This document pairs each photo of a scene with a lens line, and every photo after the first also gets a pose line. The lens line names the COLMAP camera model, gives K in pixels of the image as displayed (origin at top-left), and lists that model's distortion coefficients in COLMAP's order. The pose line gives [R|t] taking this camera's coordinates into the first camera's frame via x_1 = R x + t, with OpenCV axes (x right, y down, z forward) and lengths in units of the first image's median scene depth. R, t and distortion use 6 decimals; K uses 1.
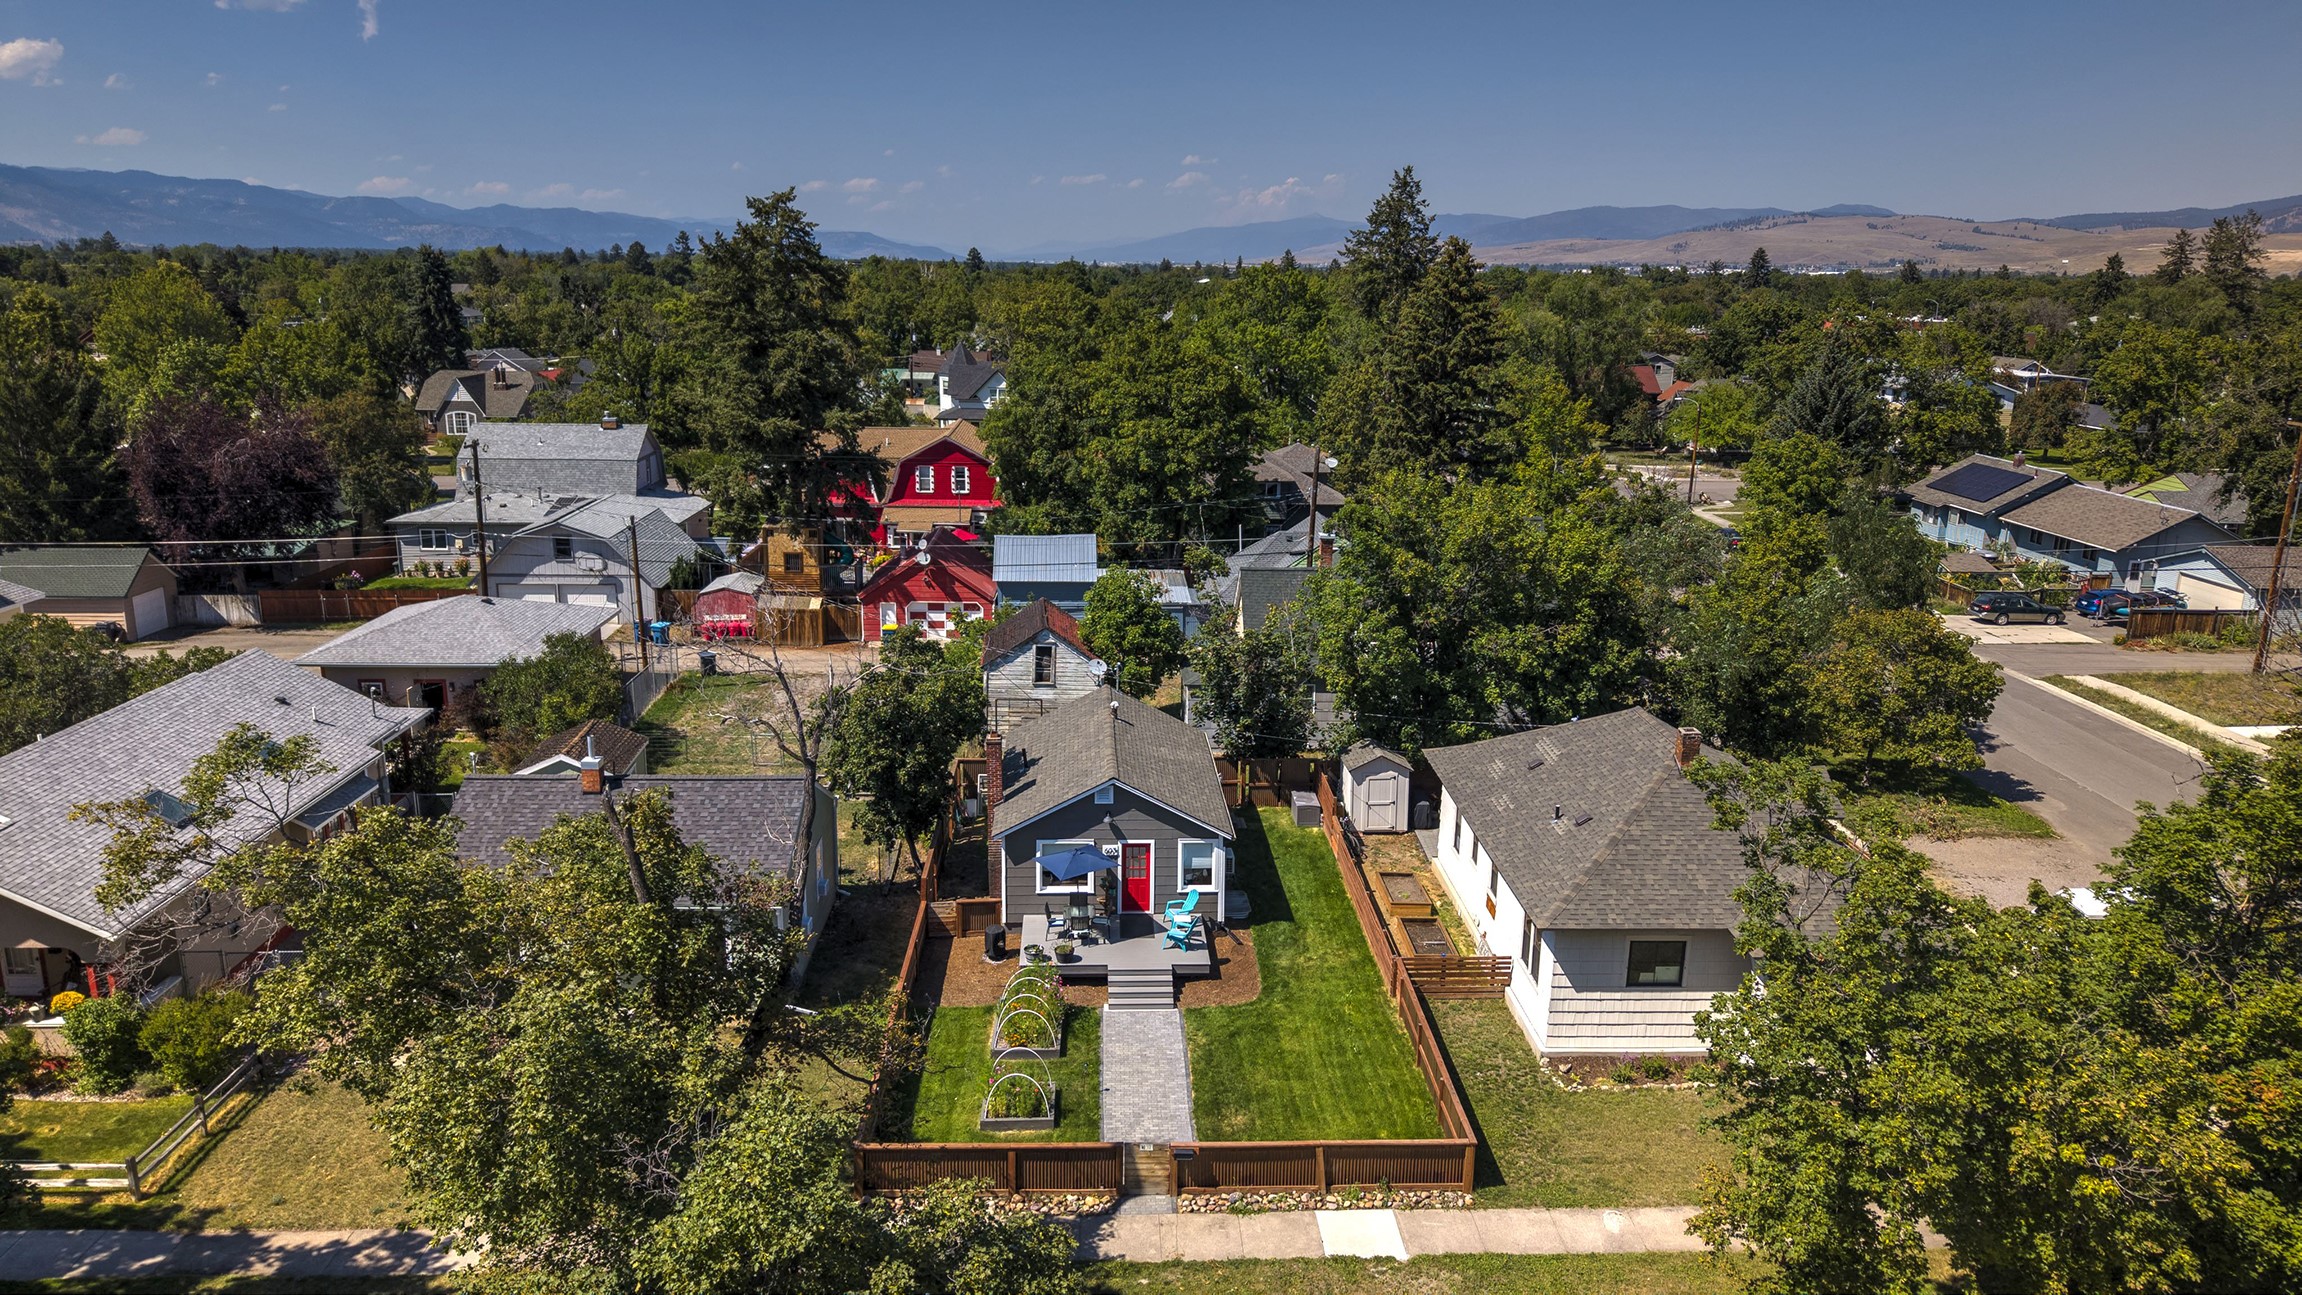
lens RADIAL K [[1529.3, 0, 1151.0], [0, 1529.3, 647.5], [0, 0, 1]] dist [0.092376, -0.156820]
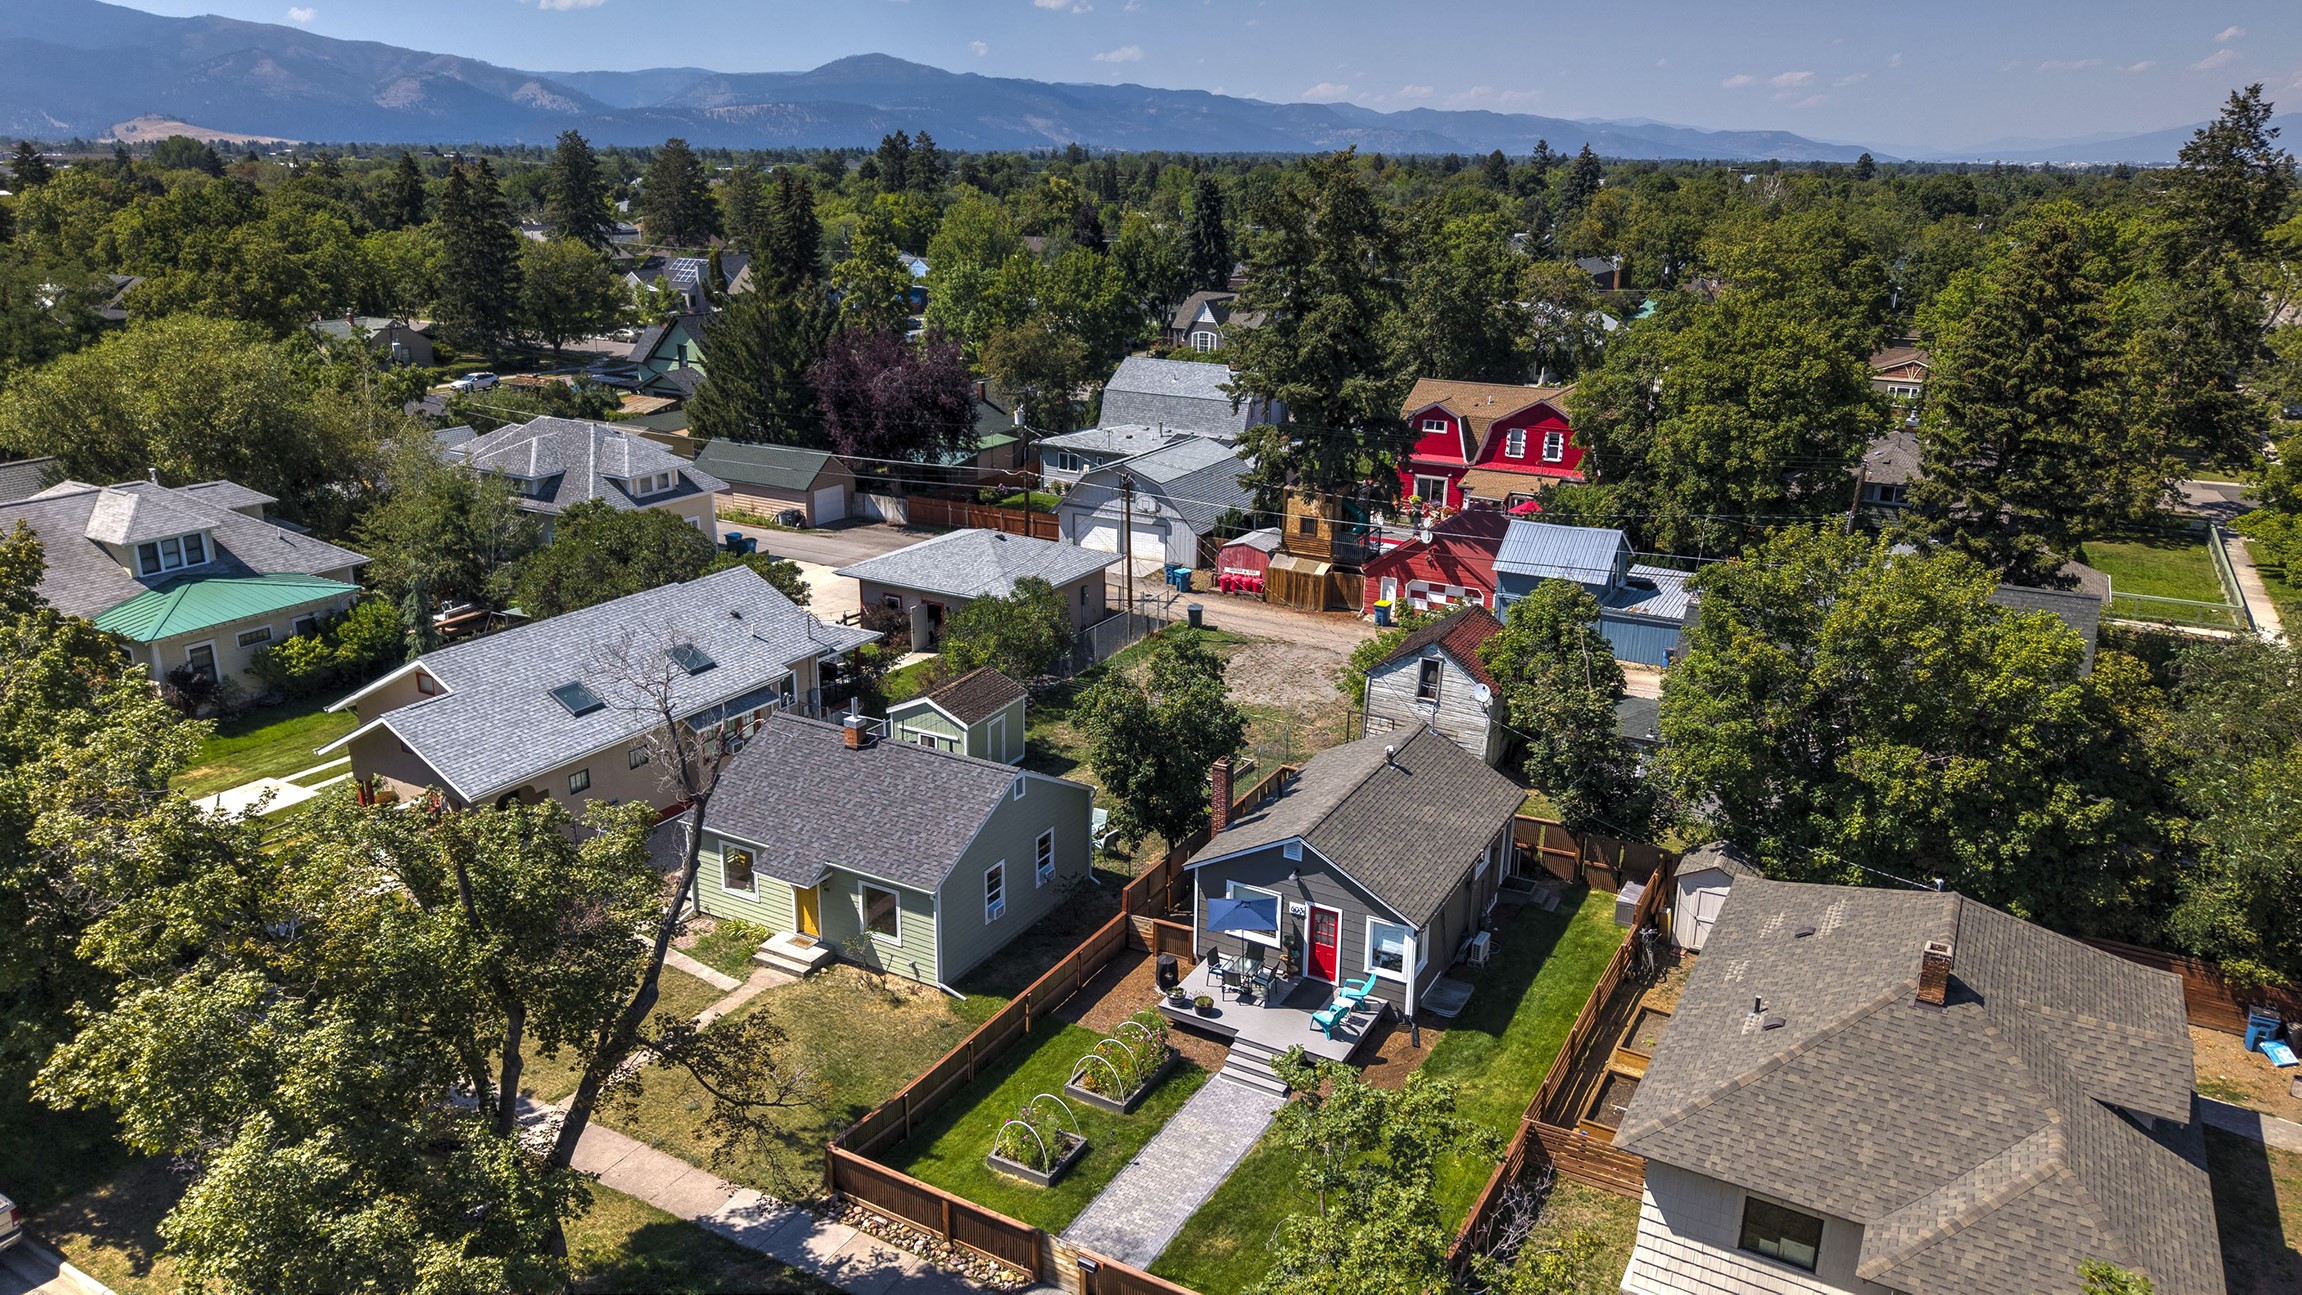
lens RADIAL K [[1534.4, 0, 1151.0], [0, 1534.4, 647.5], [0, 0, 1]] dist [0.050125, -0.064179]
pose [[0.853923, 0.155383, -0.496660, 0.243169], [-0.125727, 0.987711, 0.092845, -0.072700], [0.504983, -0.016839, 0.862965, 0.106028]]
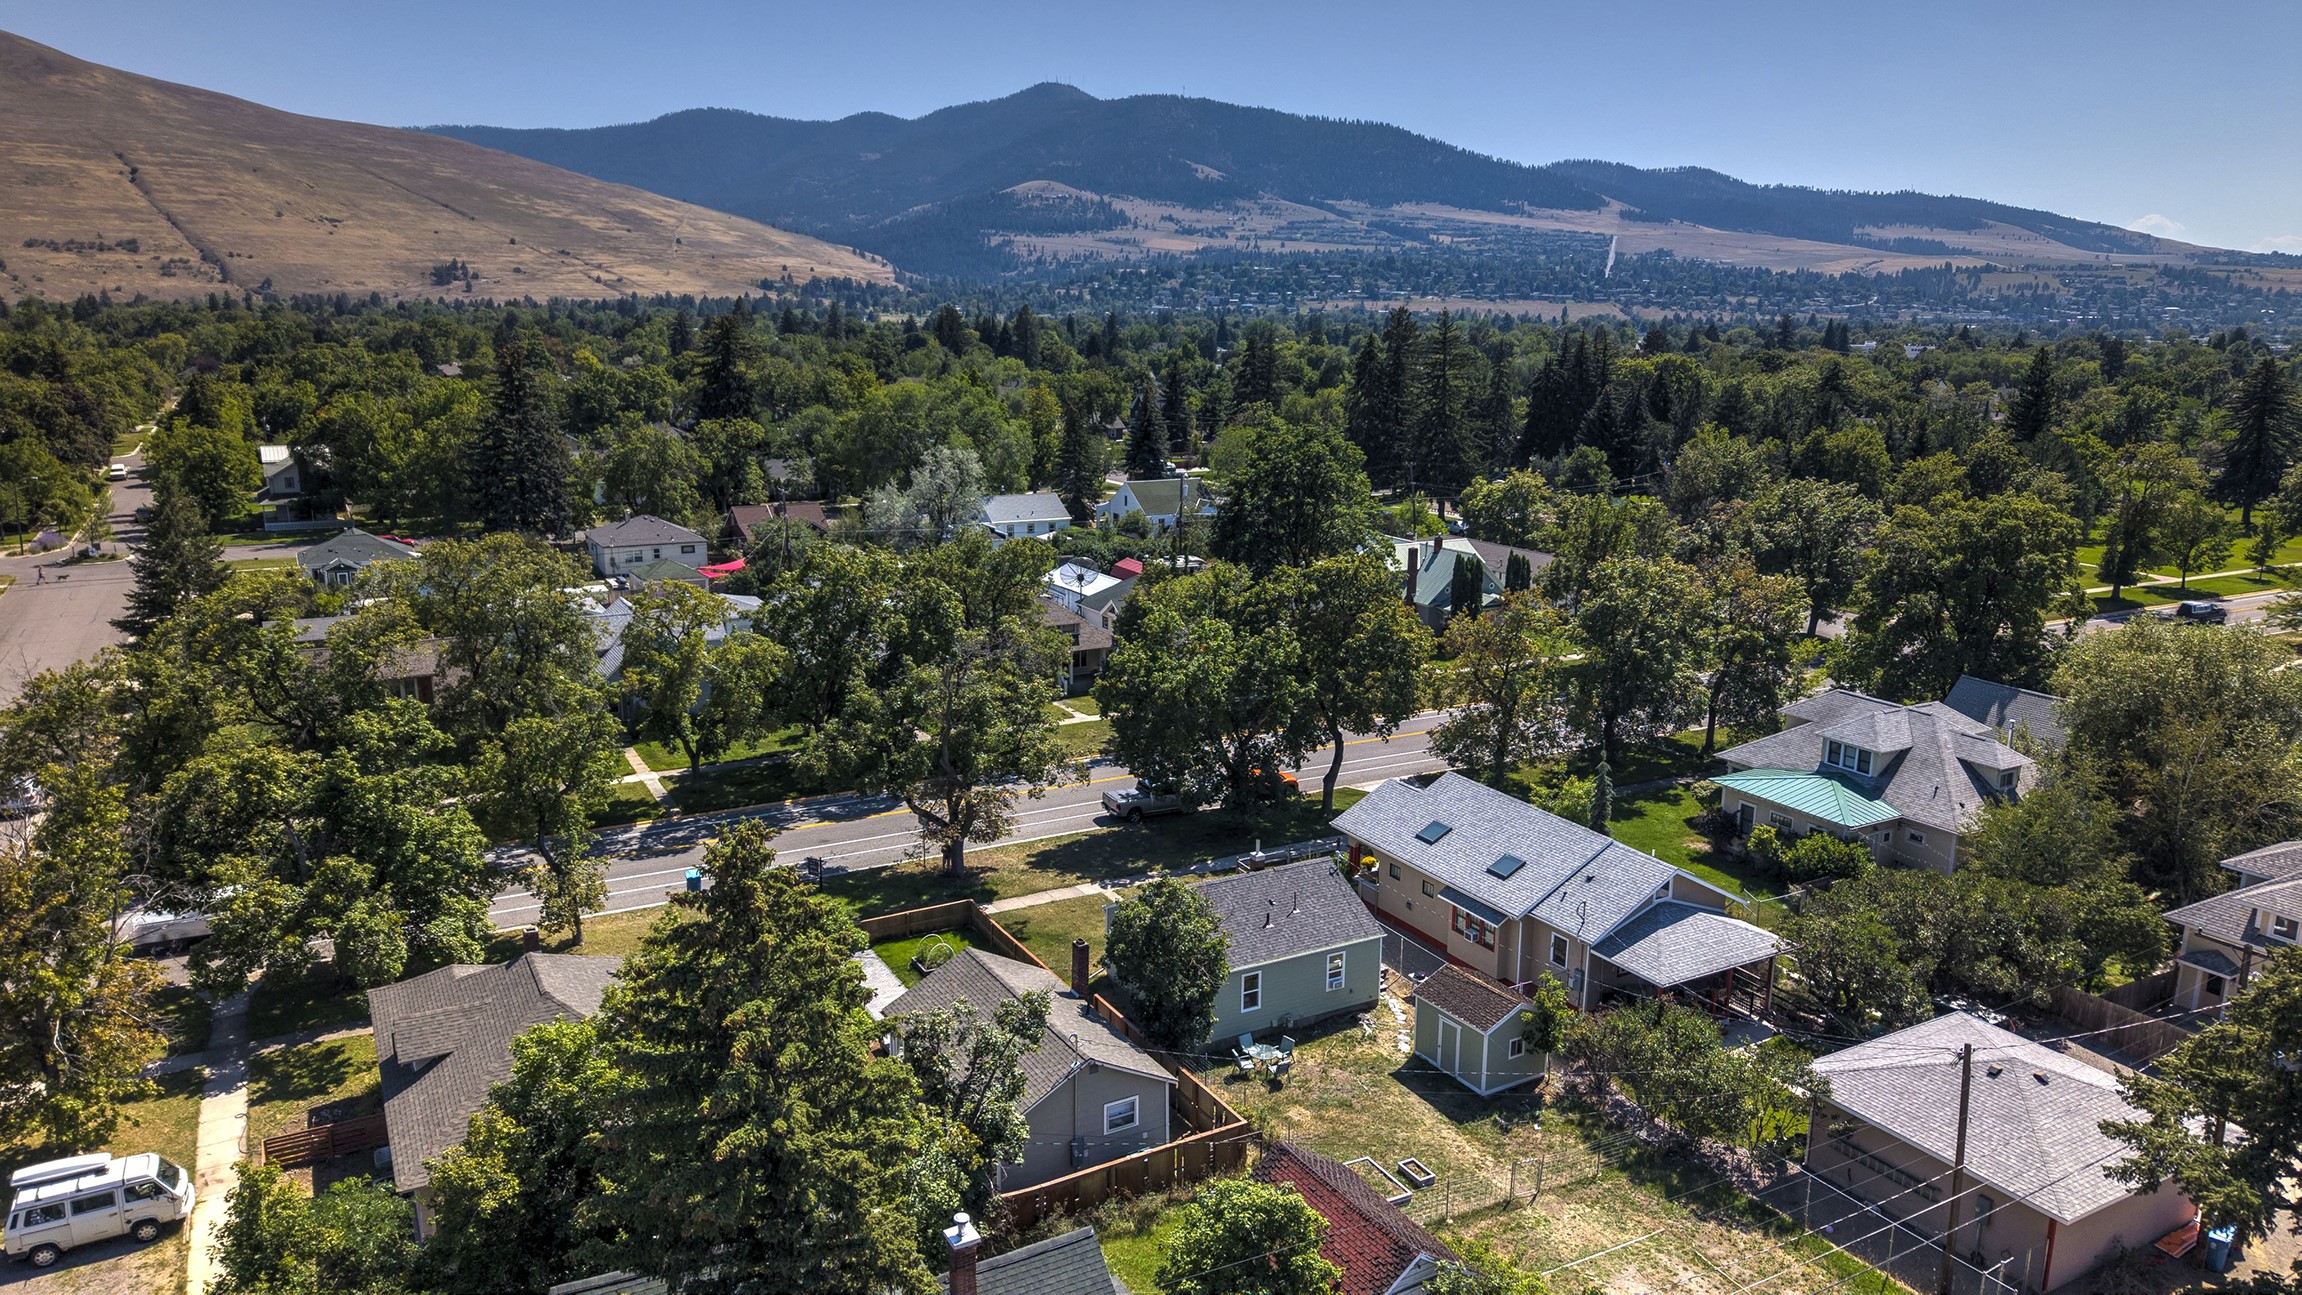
lens RADIAL K [[1534.4, 0, 1151.0], [0, 1534.4, 647.5], [0, 0, 1]] dist [0.050125, -0.064179]
pose [[-0.890176, 0.077251, -0.449020, 0.294734], [-0.132502, 0.899031, 0.417357, -0.520540], [0.435924, 0.431017, -0.790060, 1.432056]]
